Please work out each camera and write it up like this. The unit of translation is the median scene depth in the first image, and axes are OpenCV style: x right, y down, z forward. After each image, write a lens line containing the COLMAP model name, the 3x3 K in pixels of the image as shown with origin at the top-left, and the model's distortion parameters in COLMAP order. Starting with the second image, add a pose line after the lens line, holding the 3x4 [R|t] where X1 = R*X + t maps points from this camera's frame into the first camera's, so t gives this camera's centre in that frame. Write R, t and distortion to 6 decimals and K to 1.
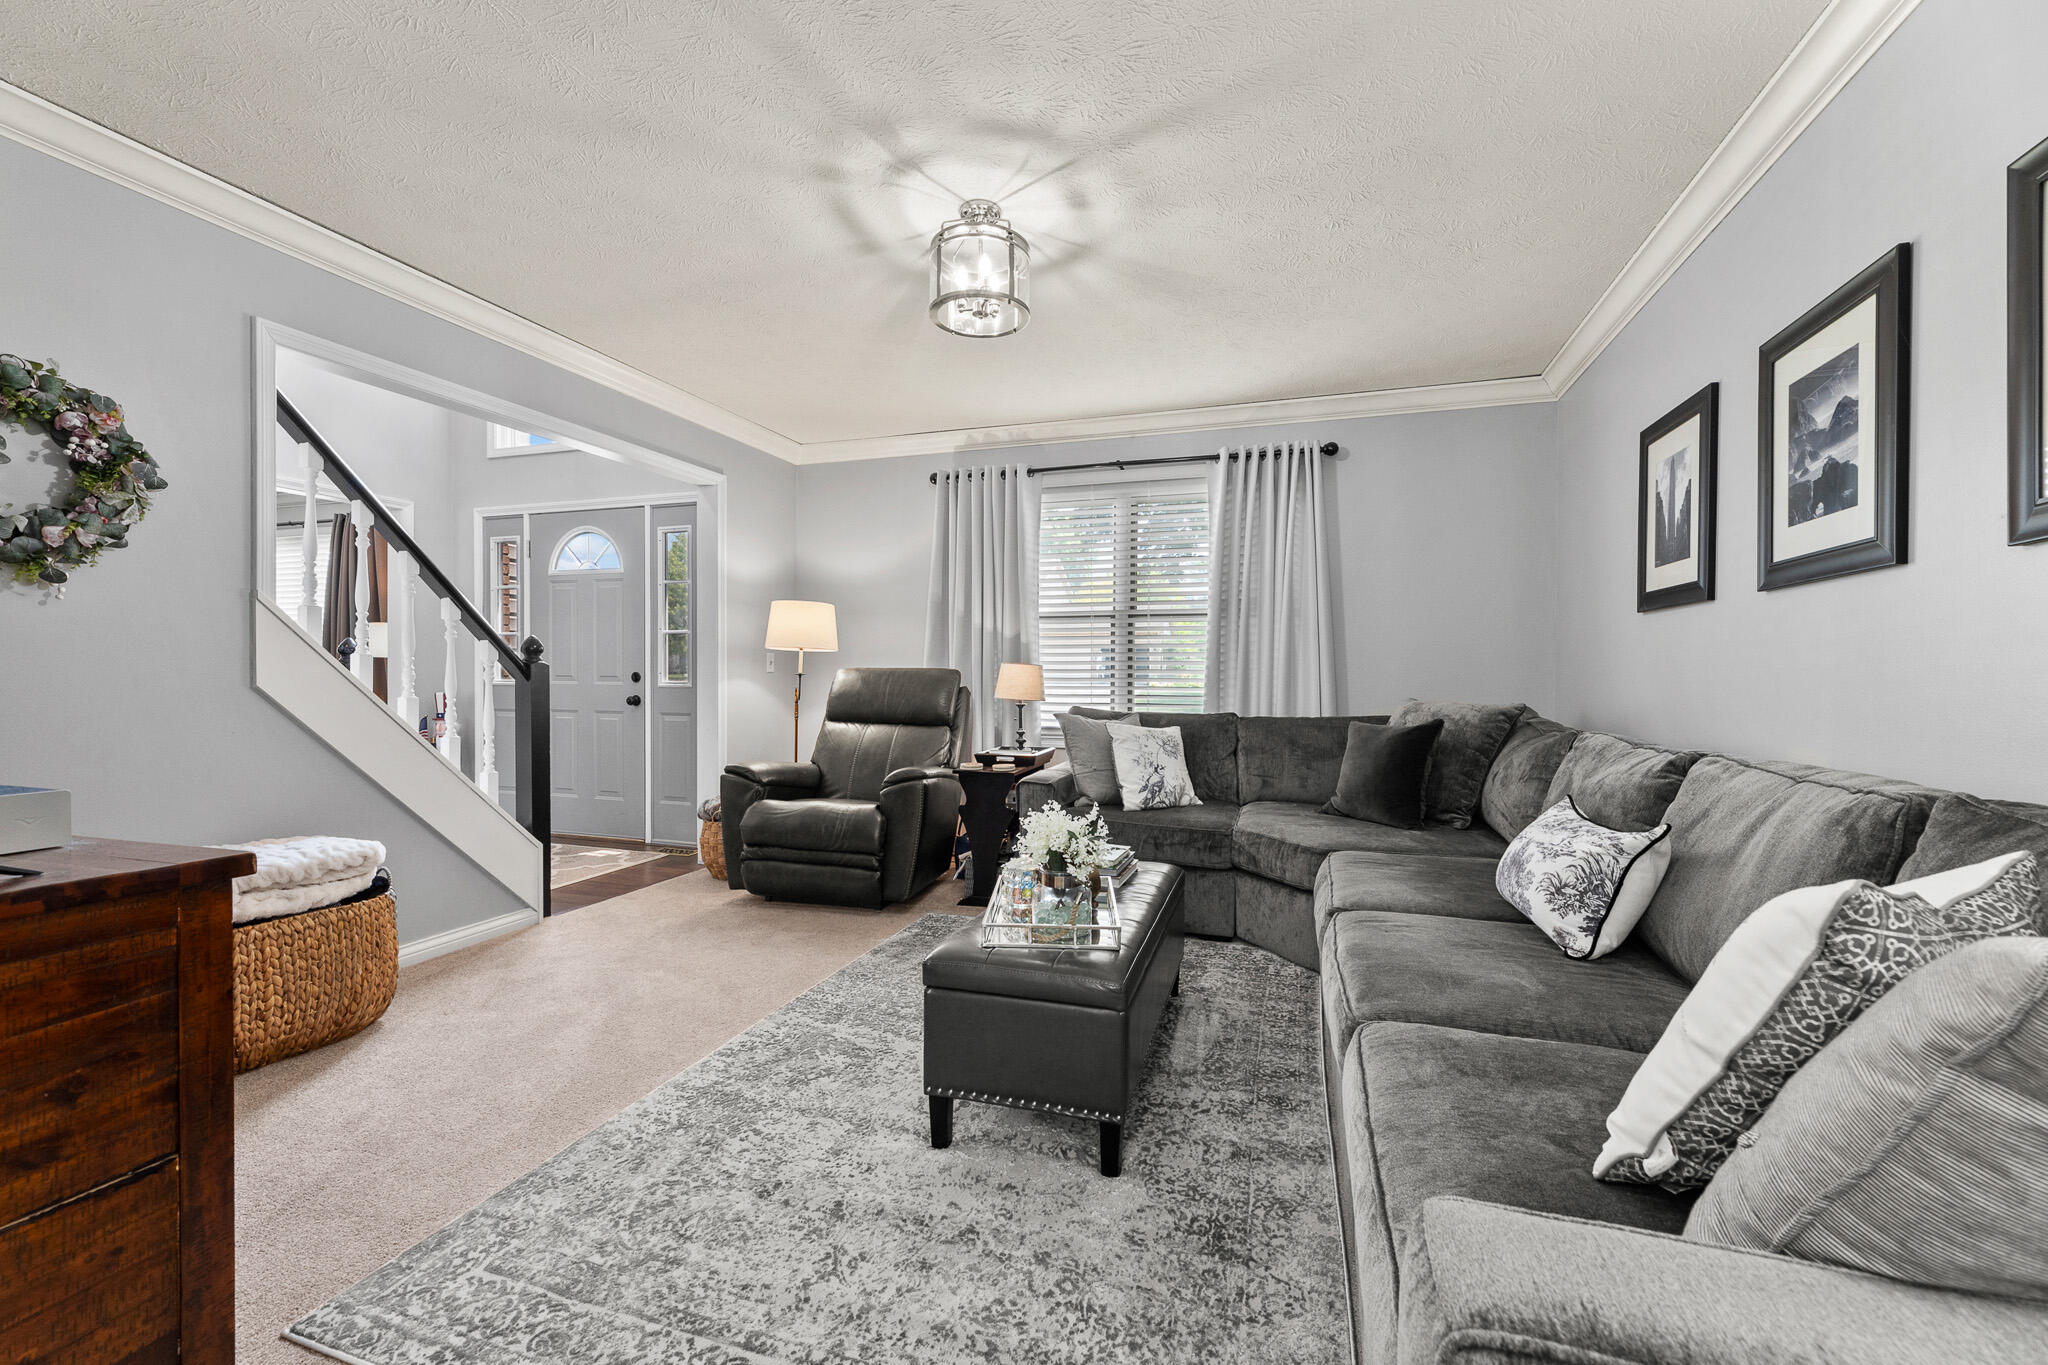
lens RADIAL K [[819.5, 0, 1029.5], [0, 819.5, 679.0], [0, 0, 1]] dist [0.000160, -0.000178]
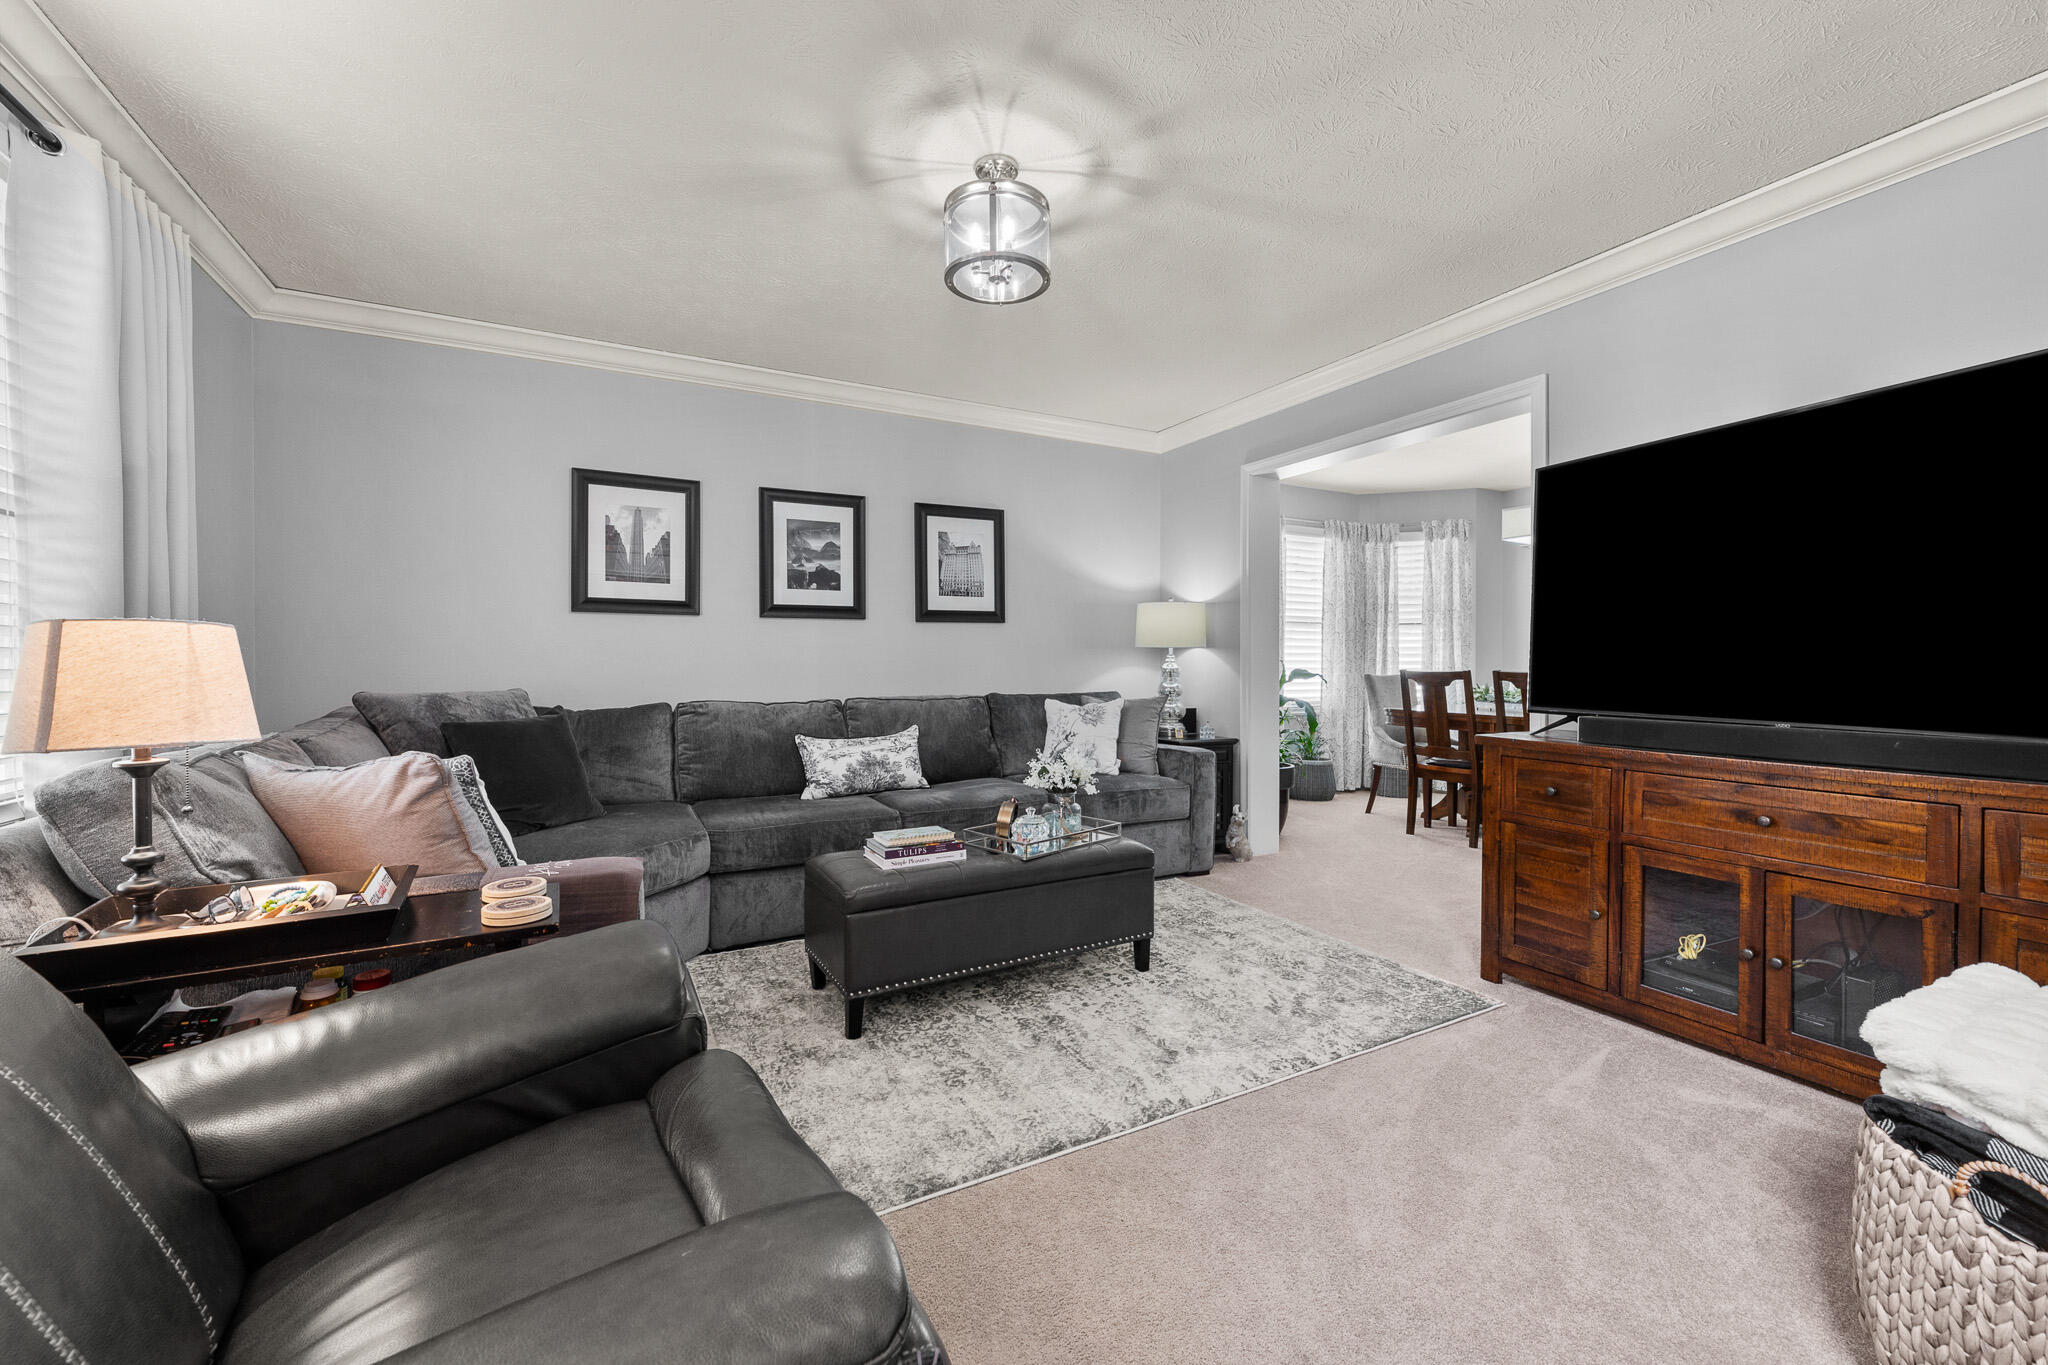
lens RADIAL K [[827.3, 0, 1025.0], [0, 827.3, 673.1], [0, 0, 1]] dist [0.000468, -0.000261]
pose [[-0.727164, -0.009524, 0.686398, -0.736235], [0.005776, 0.999783, 0.019991, -0.008477], [-0.686440, 0.018502, -0.726951, 1.665339]]
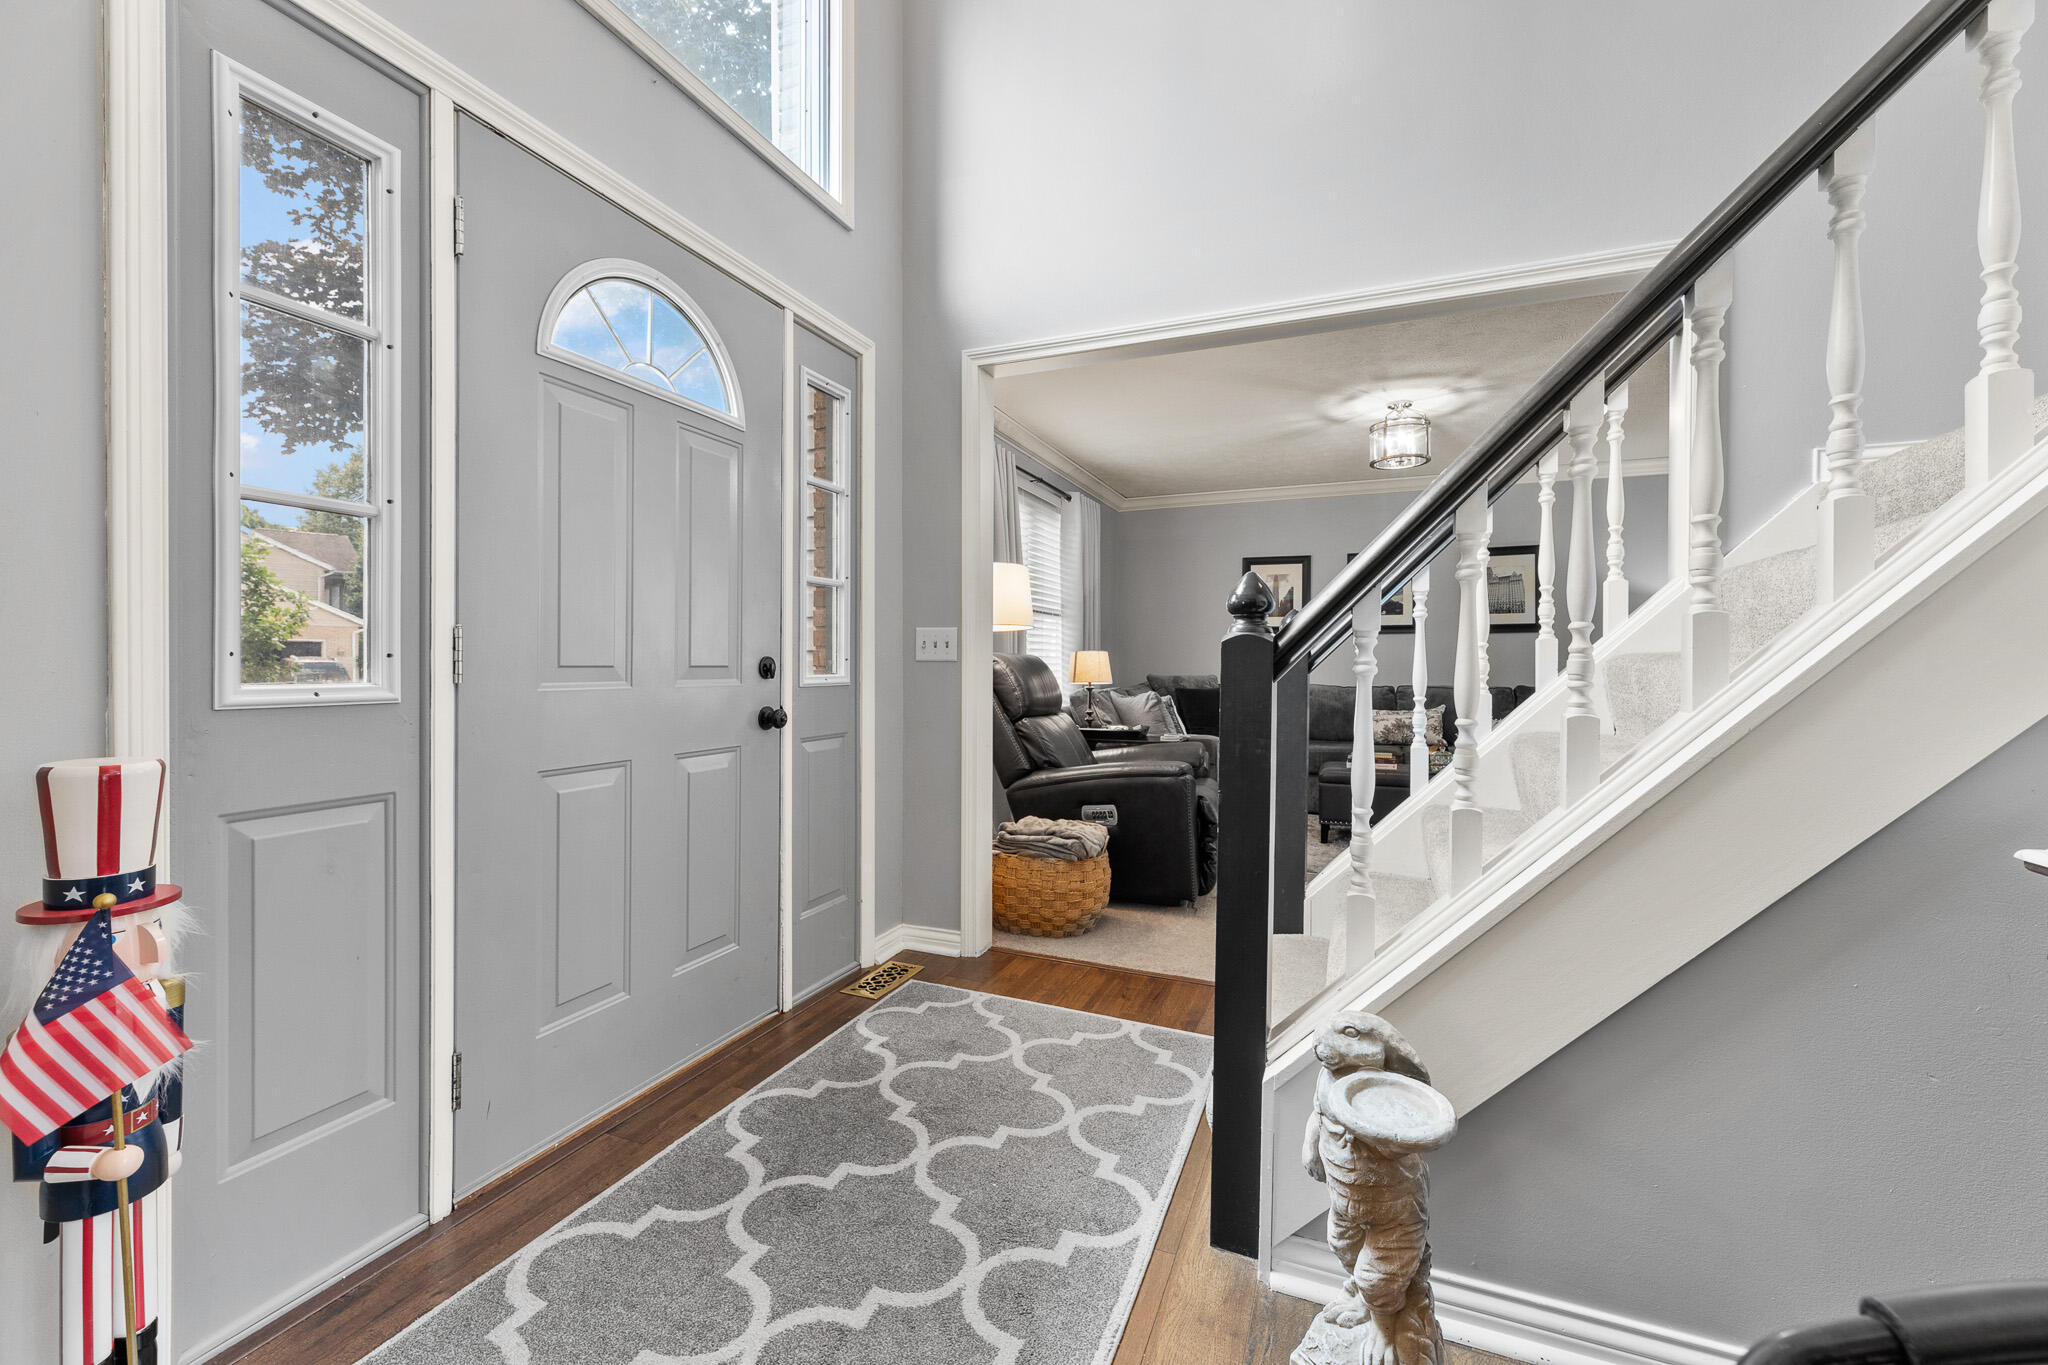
lens RADIAL K [[833.7, 0, 1017.3], [0, 833.7, 679.7], [0, 0, 1]] dist [0.000319, 0.000458]
pose [[0.067819, -0.022641, 0.997441, -1.942217], [0.007513, 0.999726, 0.022182, -0.010725], [-0.997669, 0.005990, 0.067971, 1.704942]]
